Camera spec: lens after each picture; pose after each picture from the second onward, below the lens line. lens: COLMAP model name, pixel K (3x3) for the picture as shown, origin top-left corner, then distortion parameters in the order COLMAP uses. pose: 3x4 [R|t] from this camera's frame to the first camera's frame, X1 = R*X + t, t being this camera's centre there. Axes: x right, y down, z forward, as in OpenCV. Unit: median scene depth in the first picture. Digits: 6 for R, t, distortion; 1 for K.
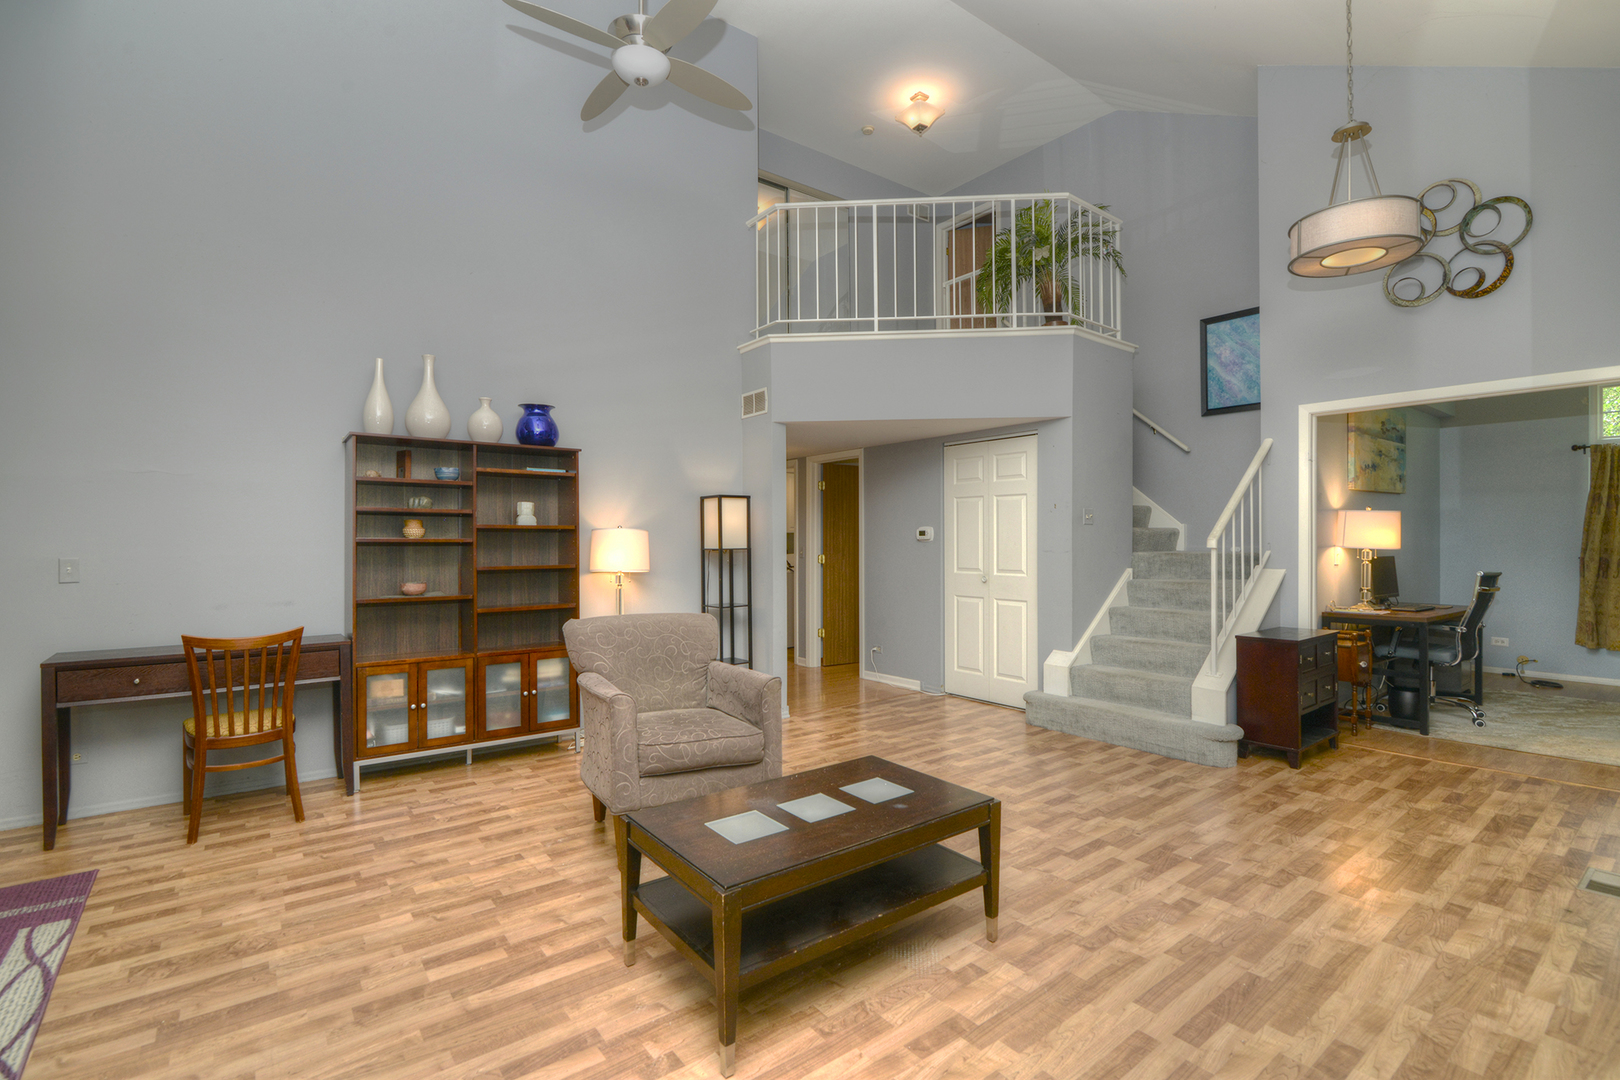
lens RADIAL K [[744.3, 0, 807.0], [0, 744.3, 541.0], [0, 0, 1]] dist [-0.017865, -0.000144]
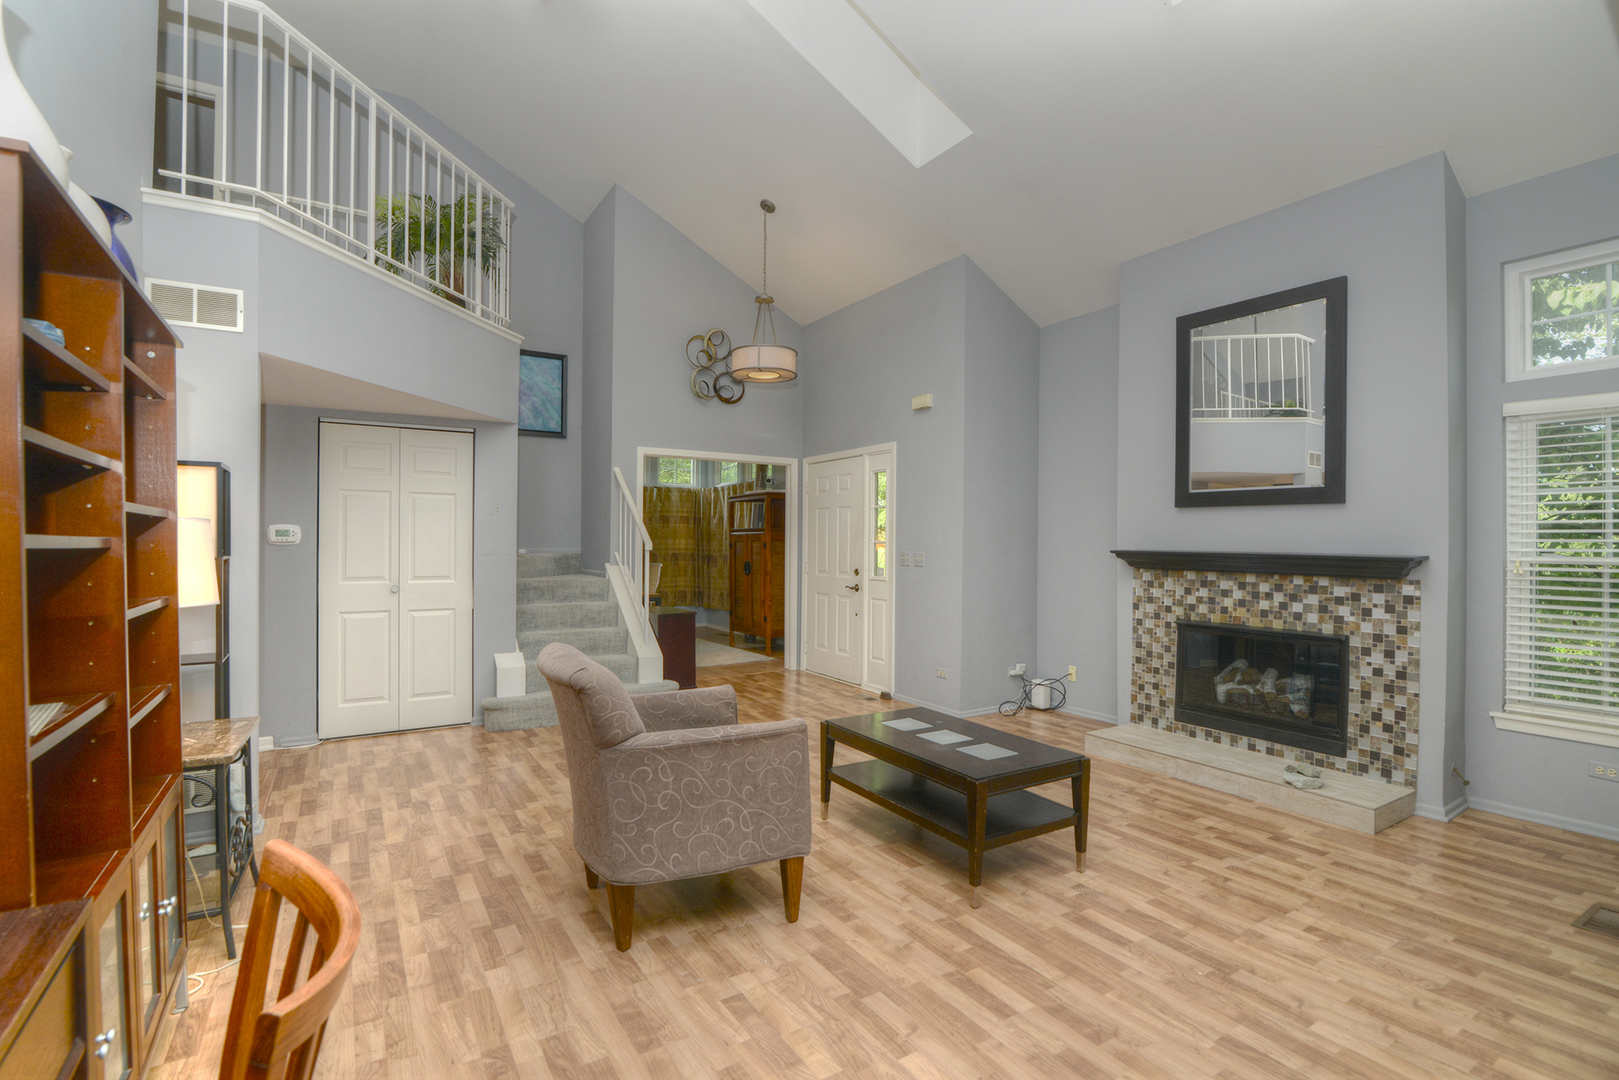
lens RADIAL K [[739.2, 0, 804.5], [0, 739.2, 540.2], [0, 0, 1]] dist [-0.016797, 0.000236]
pose [[0.096595, 0.005925, 0.995306, -0.642842], [-0.003427, 0.999978, -0.005620, -0.001392], [-0.995318, -0.002868, 0.096613, 0.519156]]
